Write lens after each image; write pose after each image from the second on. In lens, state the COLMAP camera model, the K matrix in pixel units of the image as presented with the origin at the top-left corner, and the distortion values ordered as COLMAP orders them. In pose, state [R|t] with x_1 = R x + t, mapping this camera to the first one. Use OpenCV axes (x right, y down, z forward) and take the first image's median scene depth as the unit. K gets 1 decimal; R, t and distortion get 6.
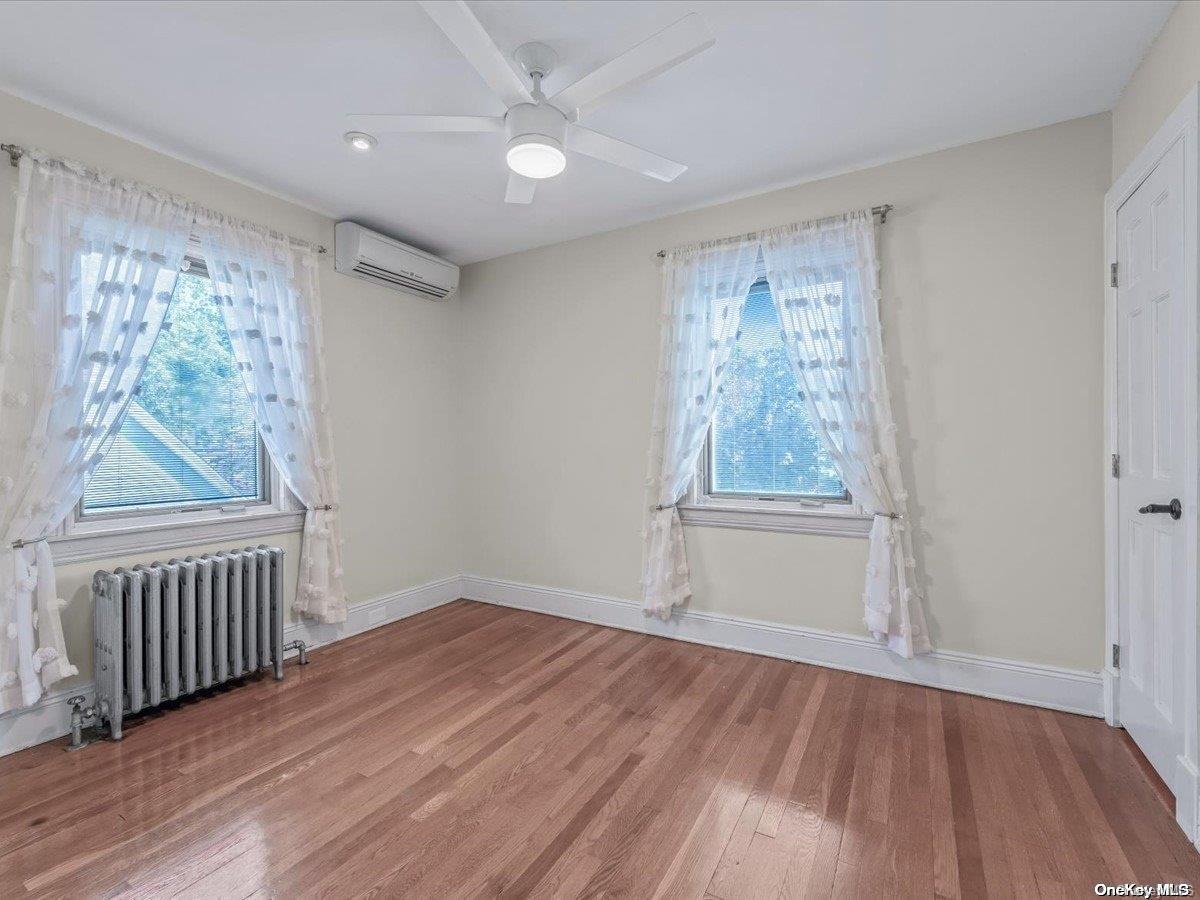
lens RADIAL K [[540.0, 0, 600.0], [0, 540.0, 450.0], [0, 0, 1]] dist [0.000131, -0.000045]
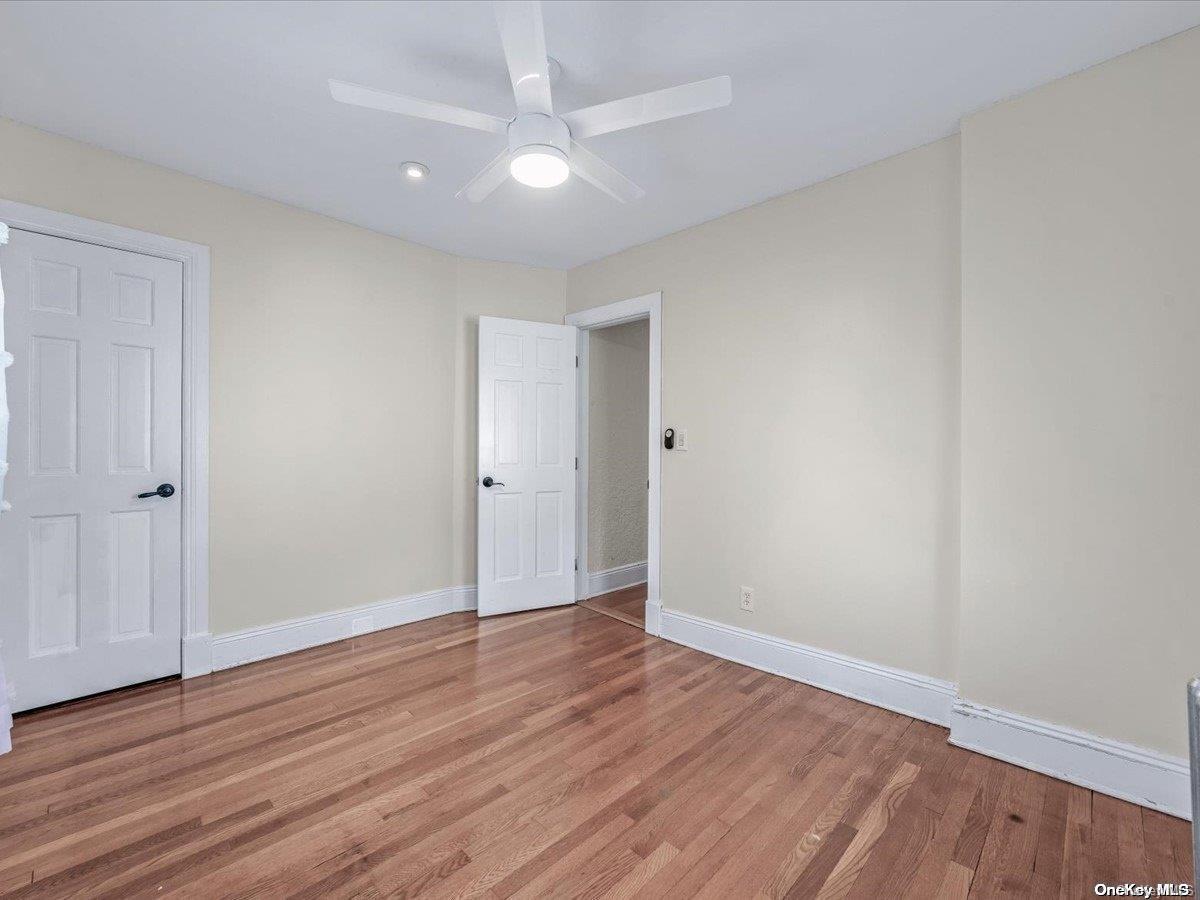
lens RADIAL K [[540.0, 0, 600.0], [0, 540.0, 450.0], [0, 0, 1]] dist [0.000131, -0.000045]
pose [[-0.970894, 0.000218, 0.239511, -0.461288], [0.002760, 0.999943, 0.010275, -0.018624], [-0.239495, 0.010636, -0.970839, 1.924361]]
